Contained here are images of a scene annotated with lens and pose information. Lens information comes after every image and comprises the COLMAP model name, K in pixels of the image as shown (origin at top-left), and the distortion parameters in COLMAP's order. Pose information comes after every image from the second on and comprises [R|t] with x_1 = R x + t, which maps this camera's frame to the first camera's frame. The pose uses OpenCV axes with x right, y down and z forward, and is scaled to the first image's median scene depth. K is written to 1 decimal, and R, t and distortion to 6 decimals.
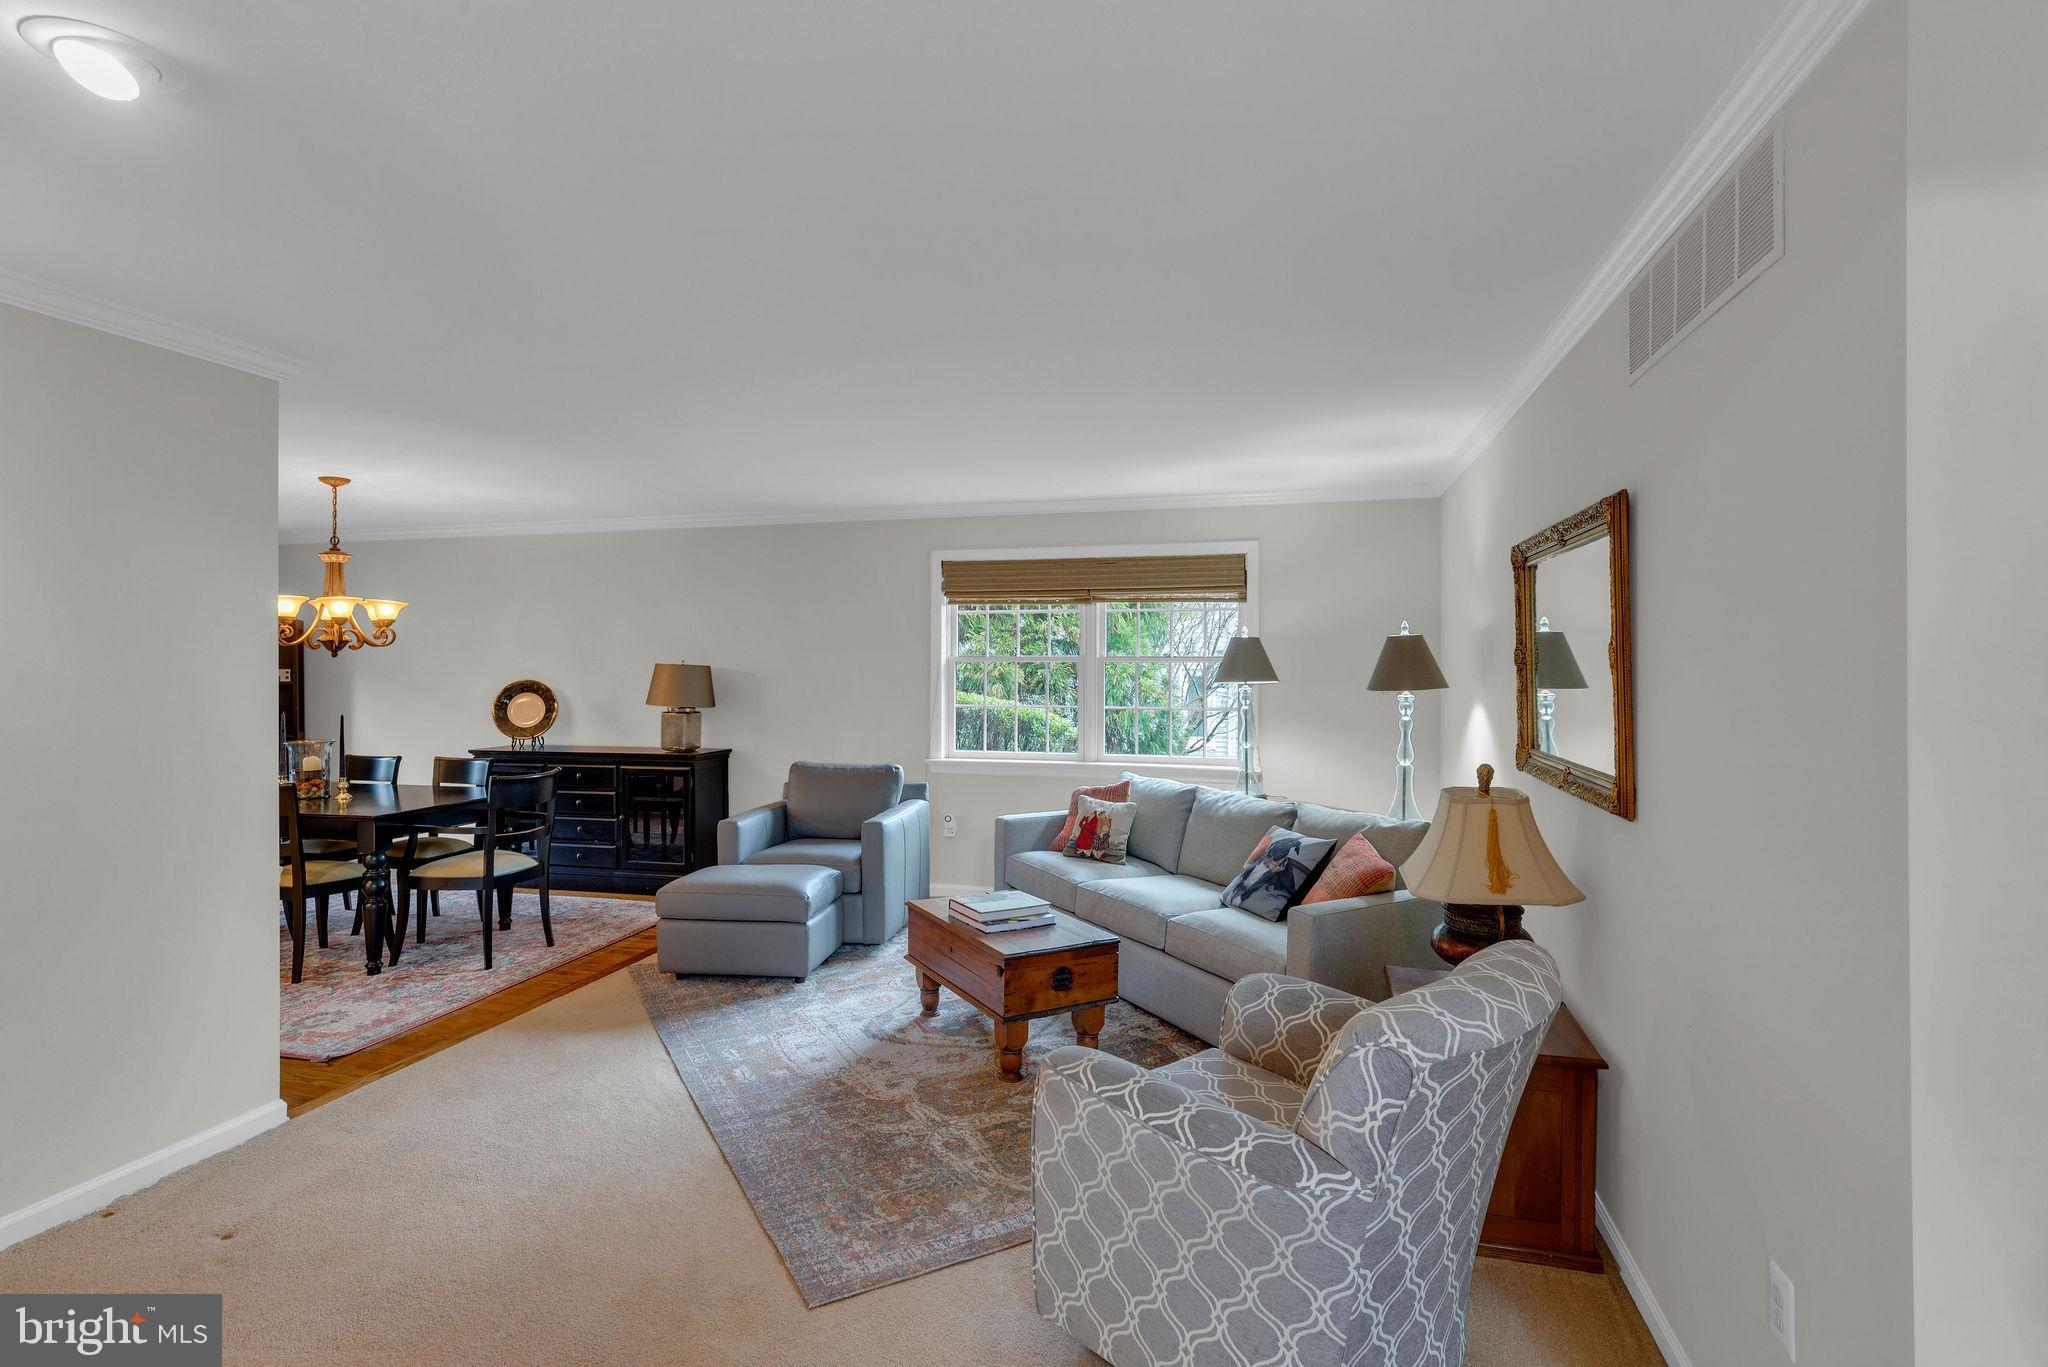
lens RADIAL K [[1016.1, 0, 1024.7], [0, 1016.1, 669.3], [0, 0, 1]] dist [0.001436, 0.000435]
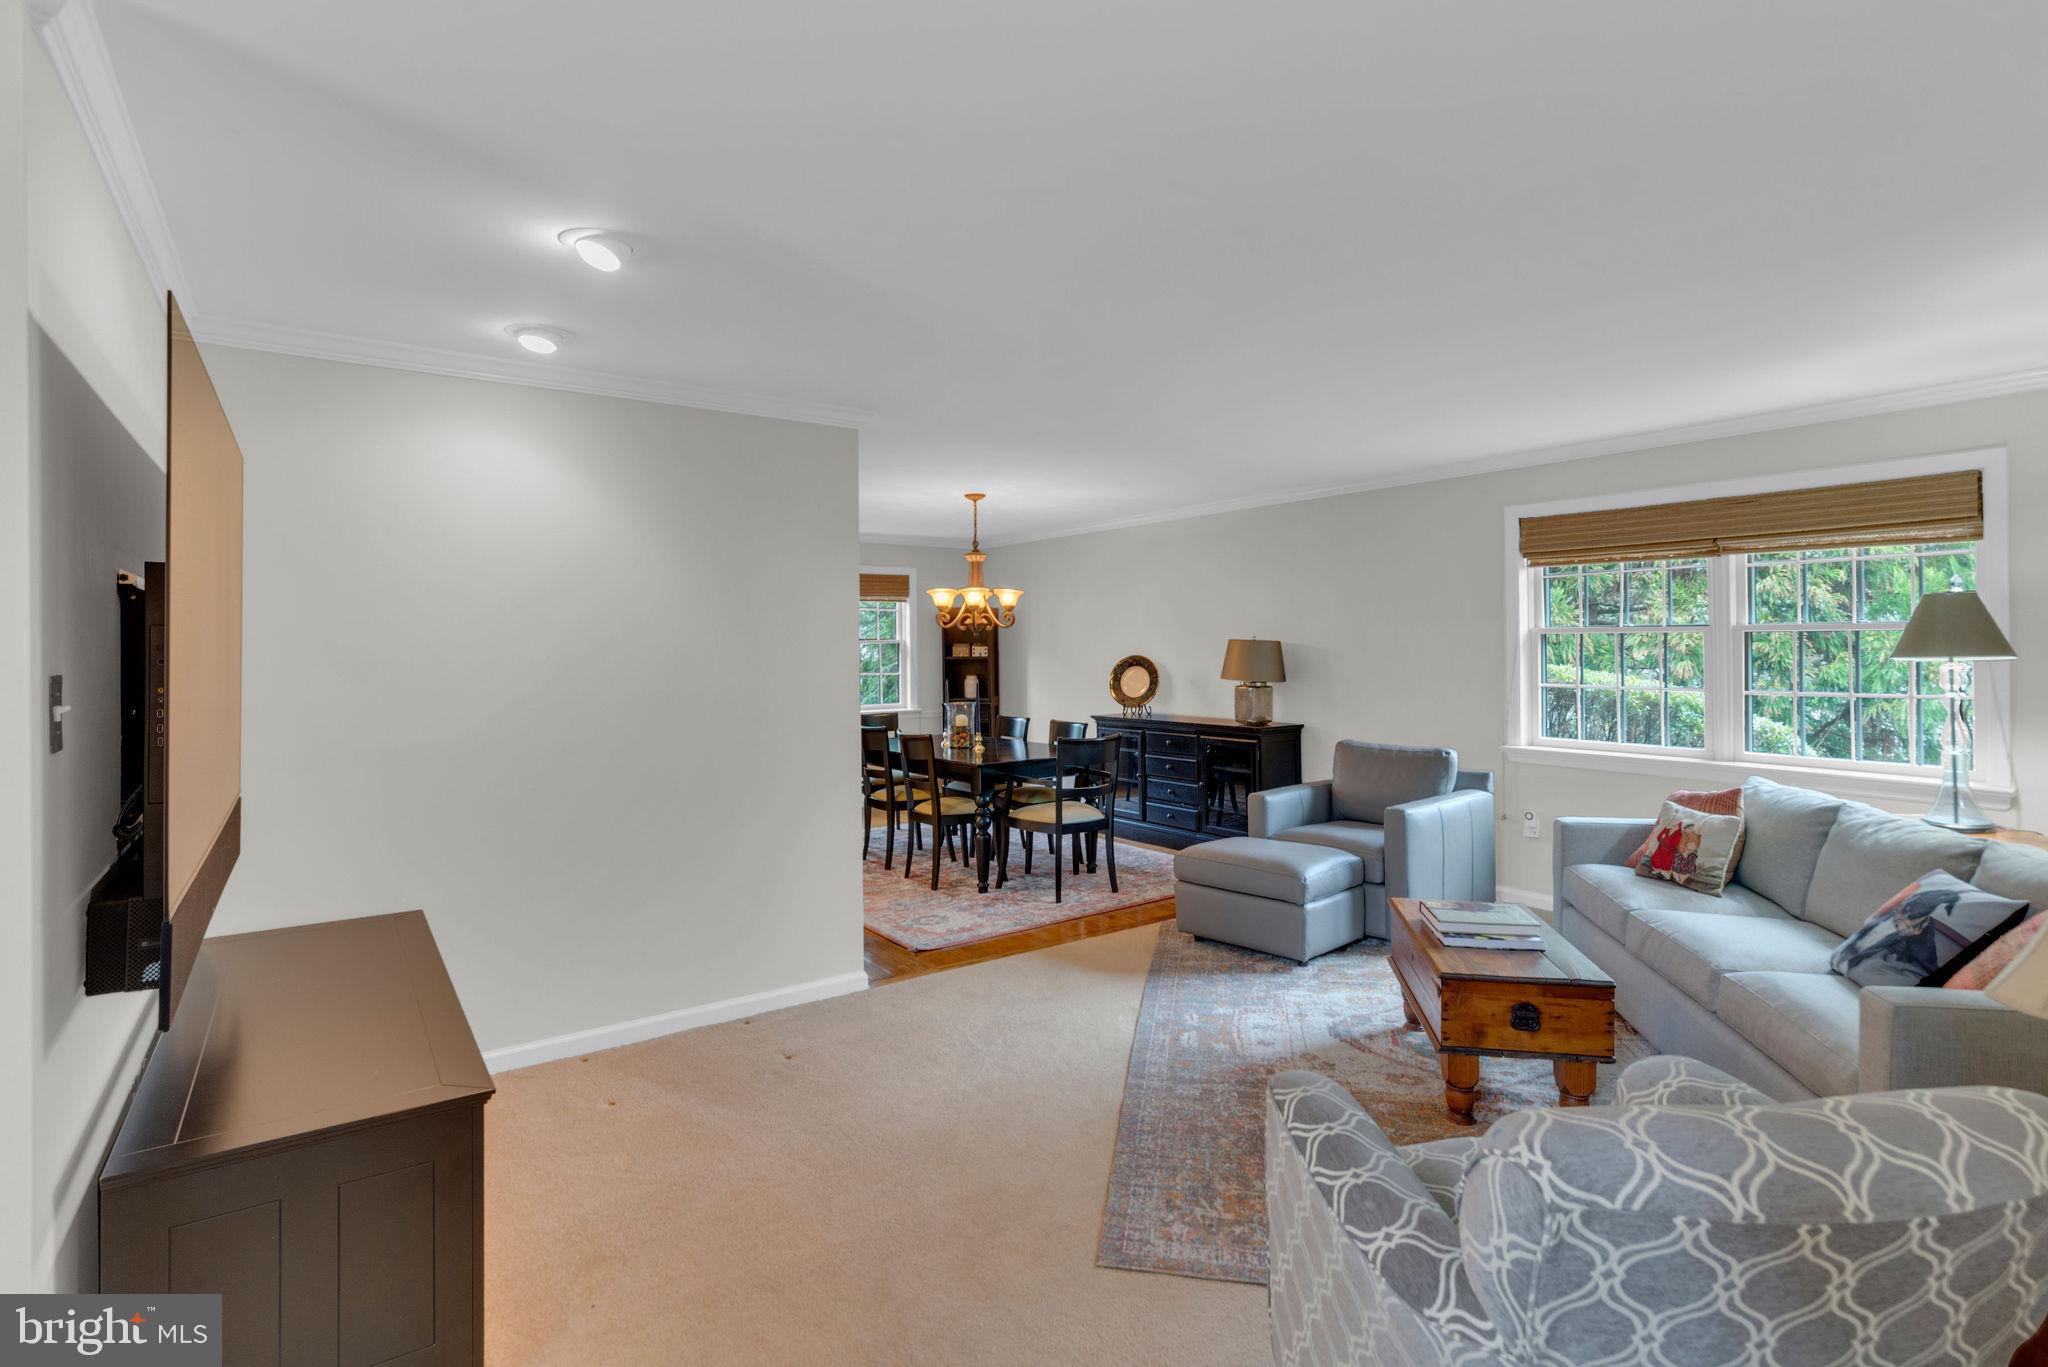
lens RADIAL K [[1016.1, 0, 1015.6], [0, 1016.1, 642.8], [0, 0, 1]] dist [0.001436, 0.000435]
pose [[0.767747, -0.007875, -0.640705, 0.204929], [0.005938, 0.999969, -0.005175, 0.002991], [0.640726, 0.000168, 0.767770, 0.084542]]
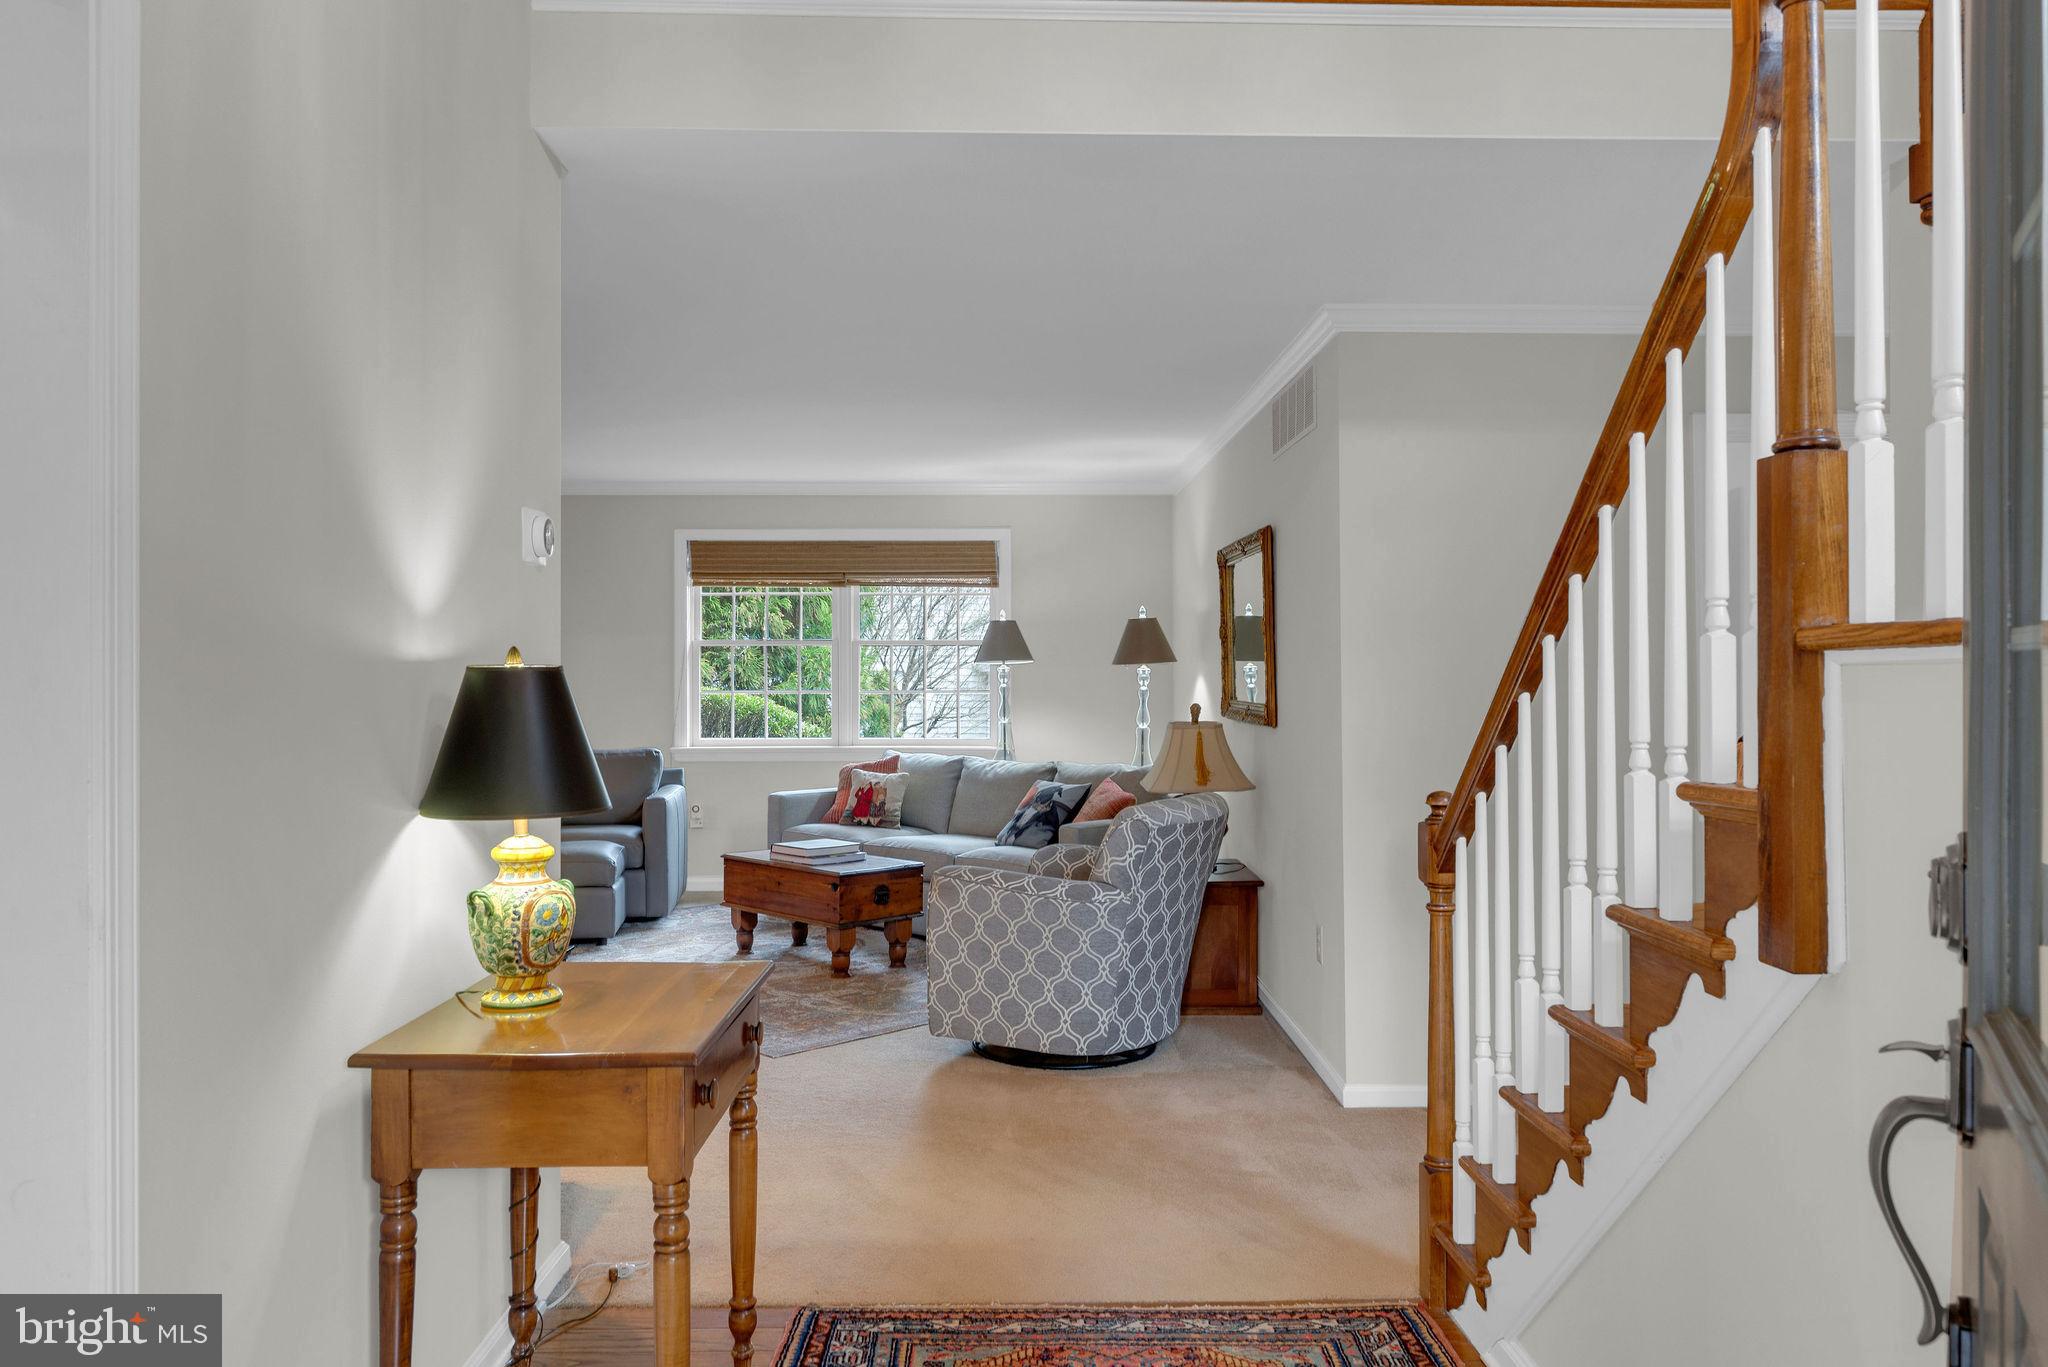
lens RADIAL K [[1518.7, 0, 1011.5], [0, 1518.7, 685.3], [0, 0, 1]] dist [-0.009720, -0.000023]
pose [[0.962592, -0.004902, 0.270910, -0.251392], [0.004054, 0.999985, 0.003692, 0.037493], [-0.270924, -0.002456, 0.962598, -0.659152]]
